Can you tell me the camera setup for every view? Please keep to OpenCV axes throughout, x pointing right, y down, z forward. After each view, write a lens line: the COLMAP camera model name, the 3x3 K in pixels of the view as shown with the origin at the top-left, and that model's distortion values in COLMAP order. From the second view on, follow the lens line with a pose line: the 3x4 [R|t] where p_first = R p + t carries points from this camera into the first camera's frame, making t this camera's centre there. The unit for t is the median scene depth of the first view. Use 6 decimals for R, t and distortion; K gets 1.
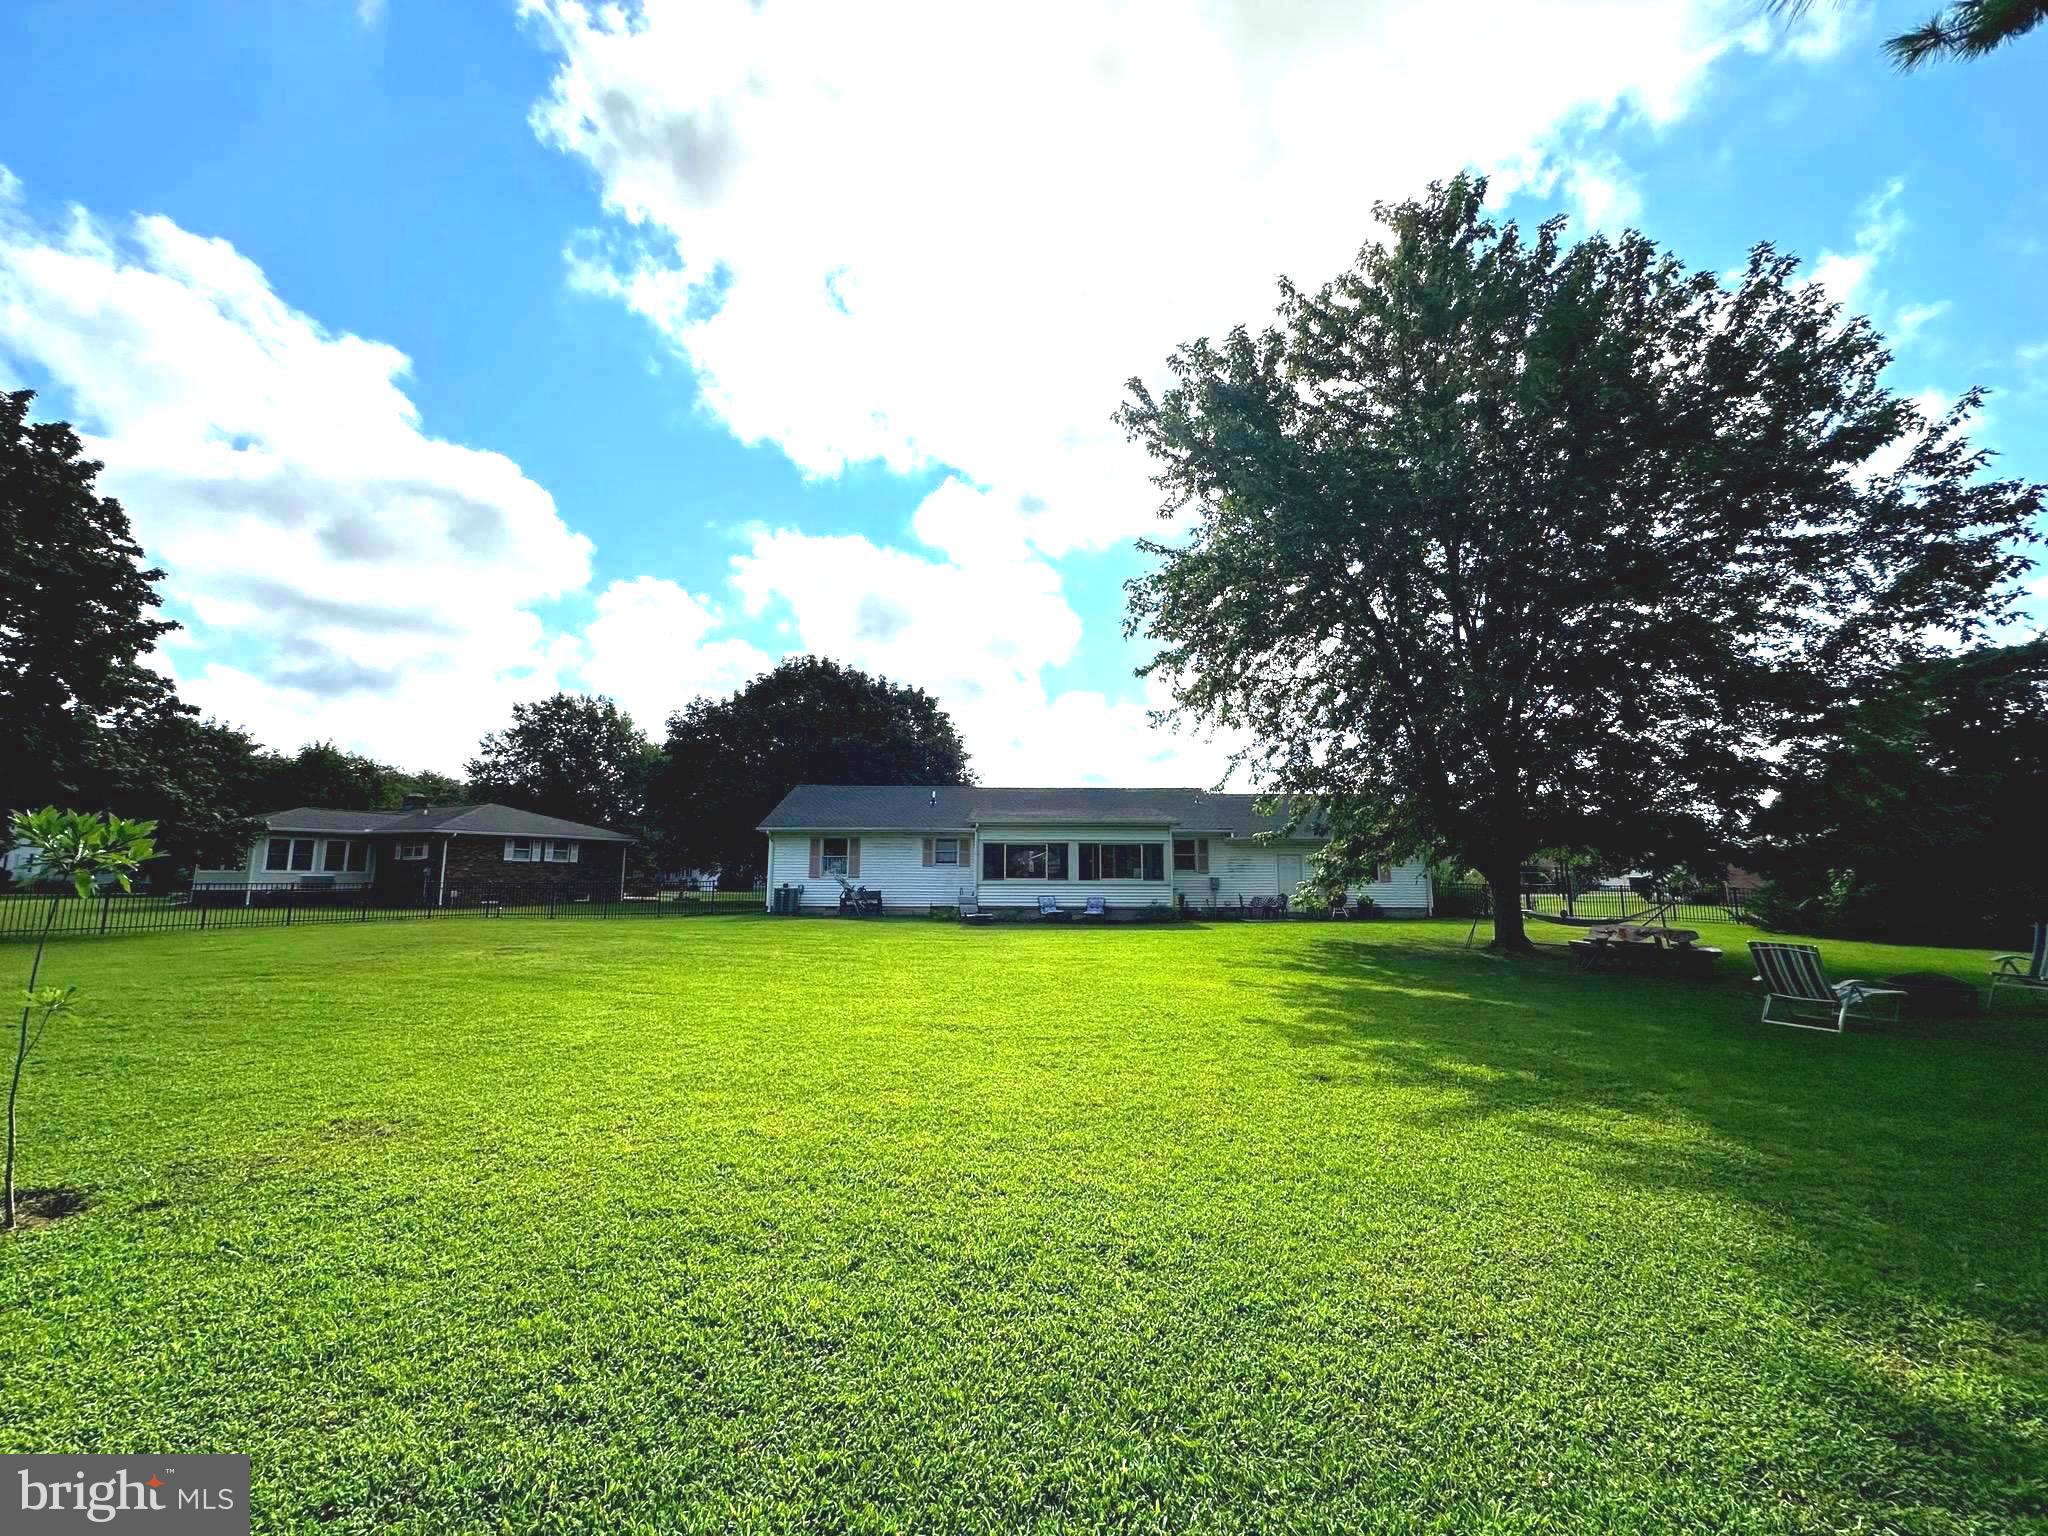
lens RADIAL K [[820.7, 0, 1036.9], [0, 820.7, 765.2], [0, 0, 1]] dist [-0.005606, 0.000657]
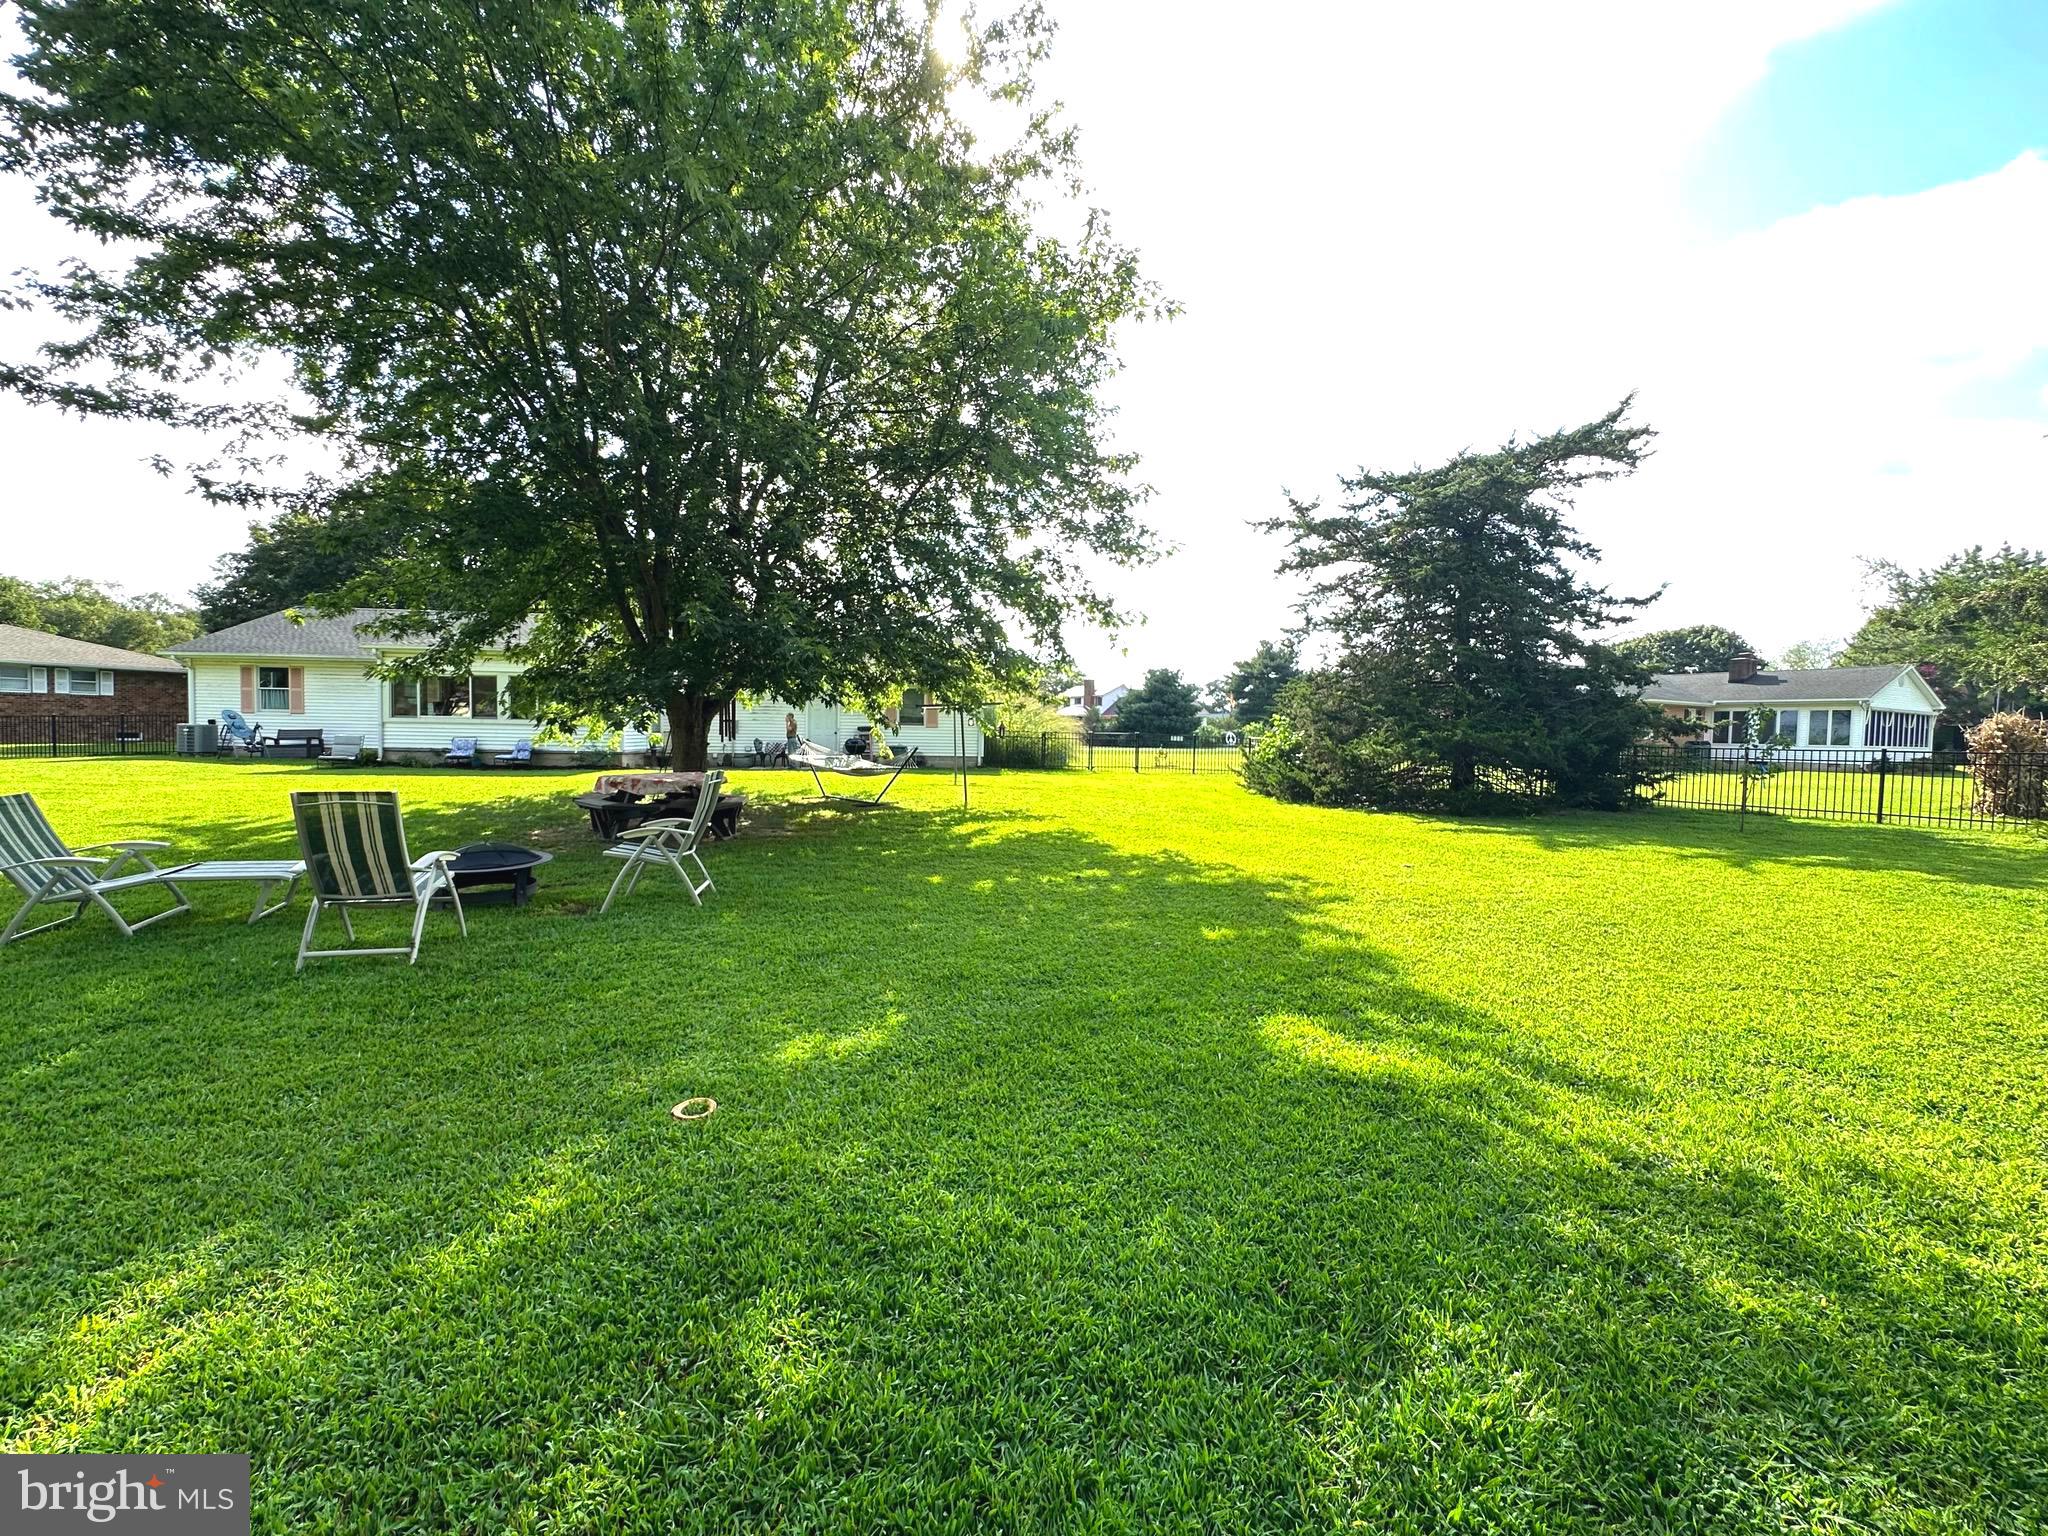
lens RADIAL K [[820.7, 0, 1015.4], [0, 820.7, 774.7], [0, 0, 1]] dist [-0.005606, 0.000657]
pose [[0.998581, 0.010703, 0.052176, 1.107832], [-0.020513, 0.981321, 0.191280, 0.049050], [-0.049154, -0.192078, 0.980148, 0.272165]]
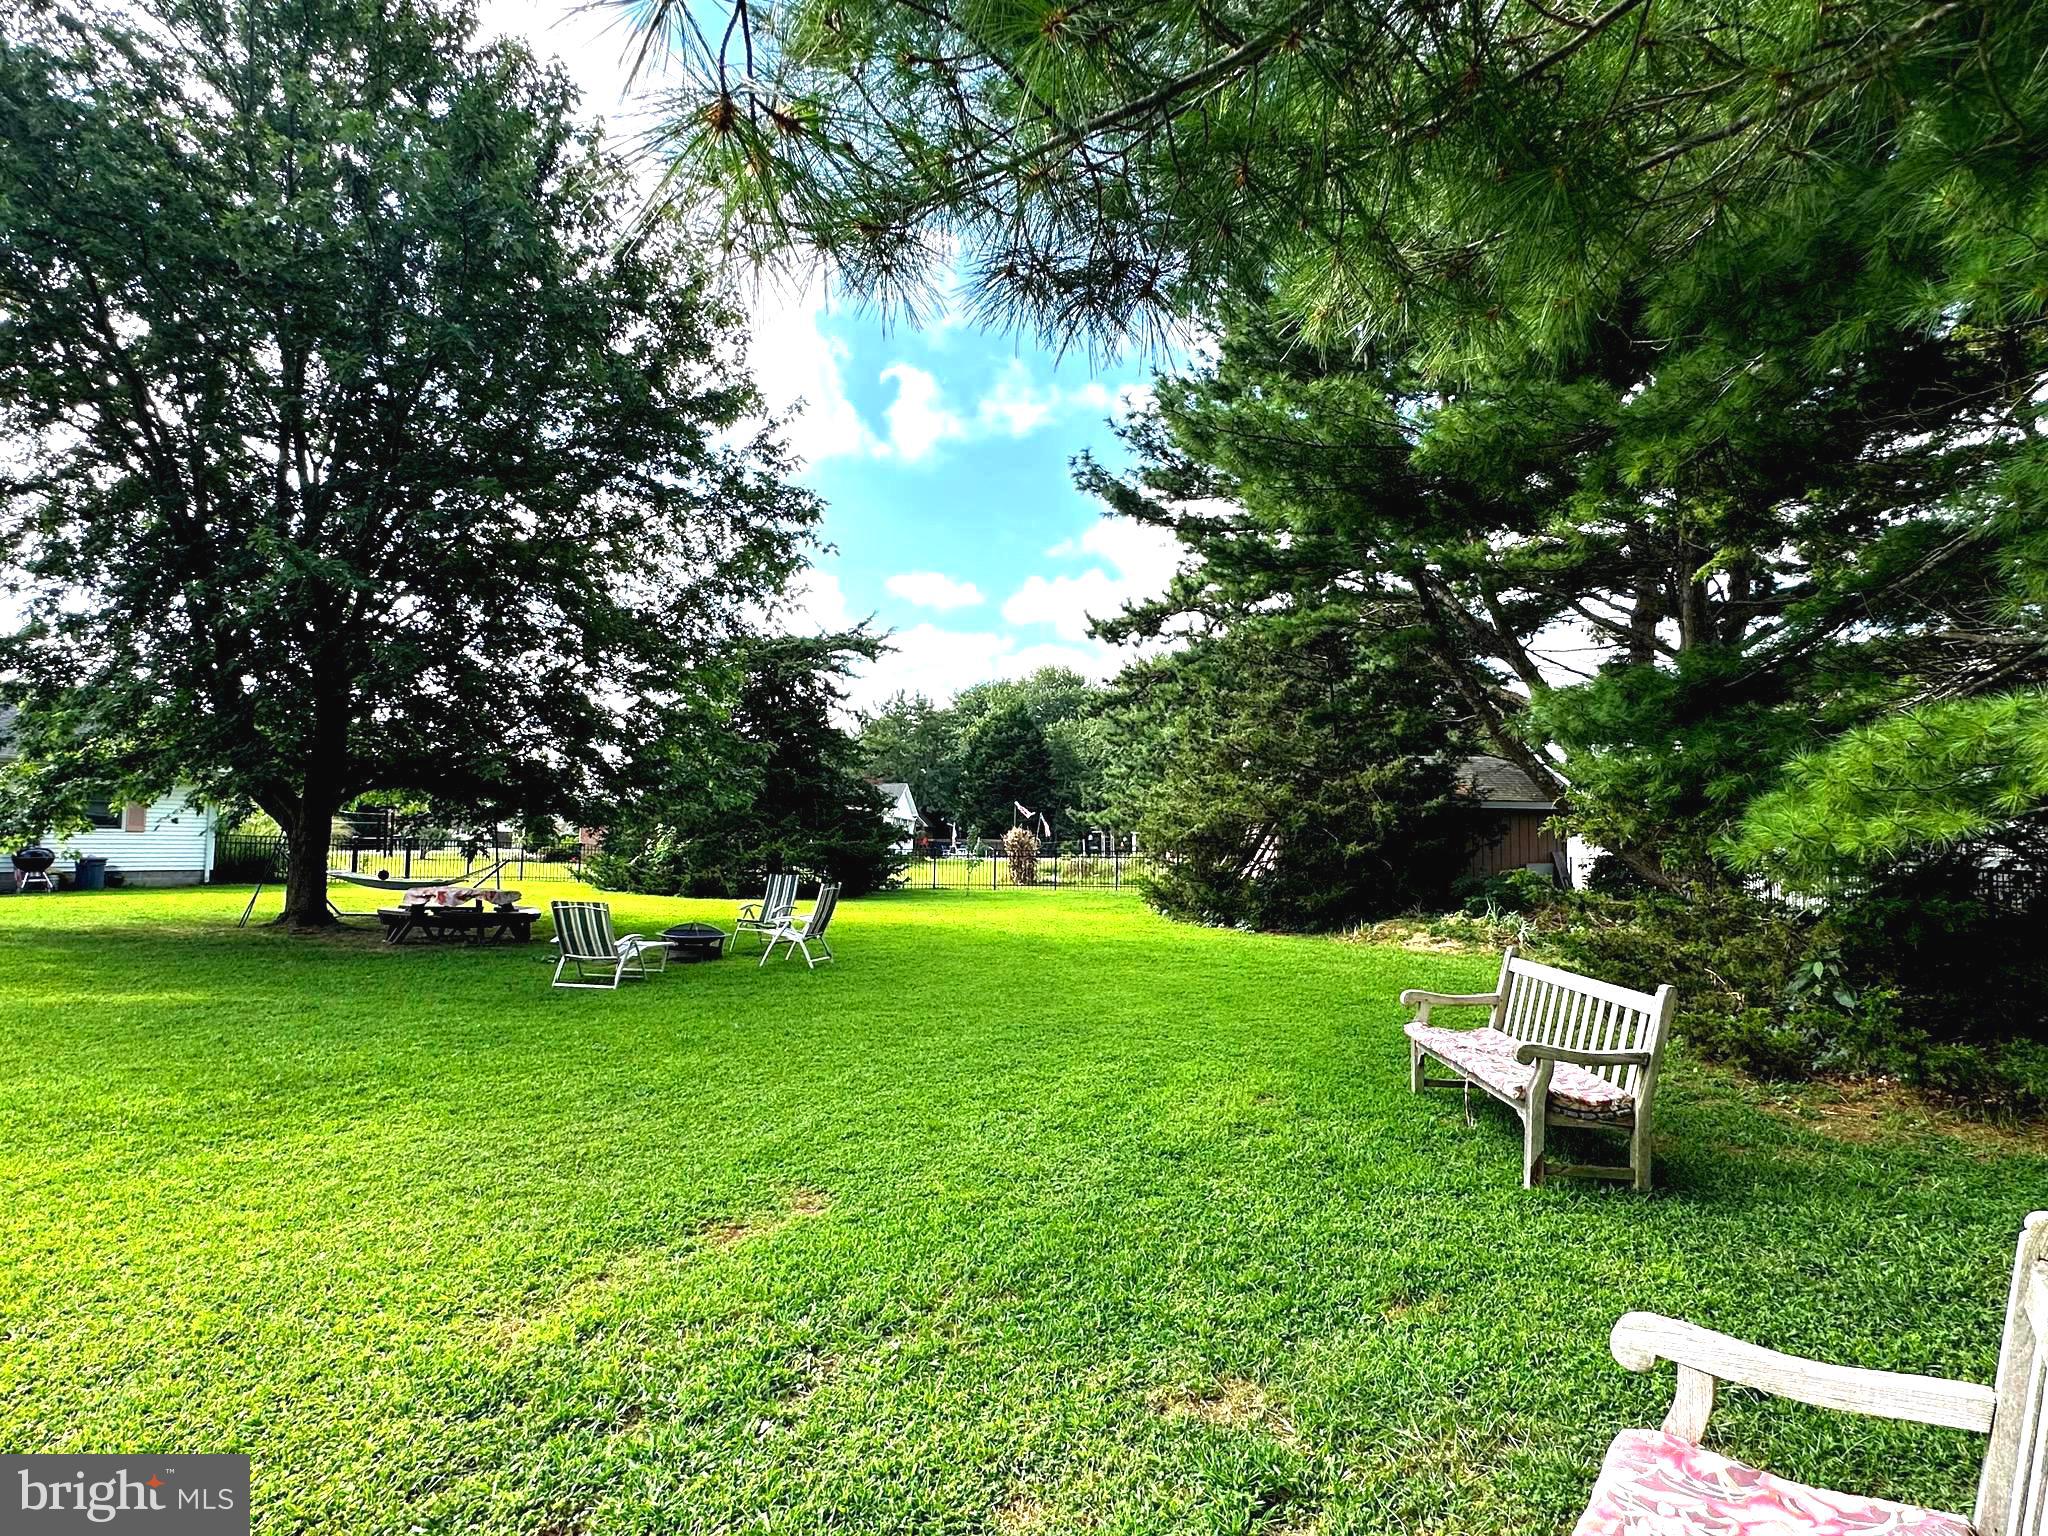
lens RADIAL K [[1074.5, 0, 1019.1], [0, 1074.5, 758.8], [0, 0, 1]] dist [-0.001114, 0.001633]
pose [[0.476634, 0.073859, 0.875994, 0.030274], [-0.135782, 0.990692, -0.009650, -0.001046], [-0.868553, -0.114345, 0.482226, -0.011236]]
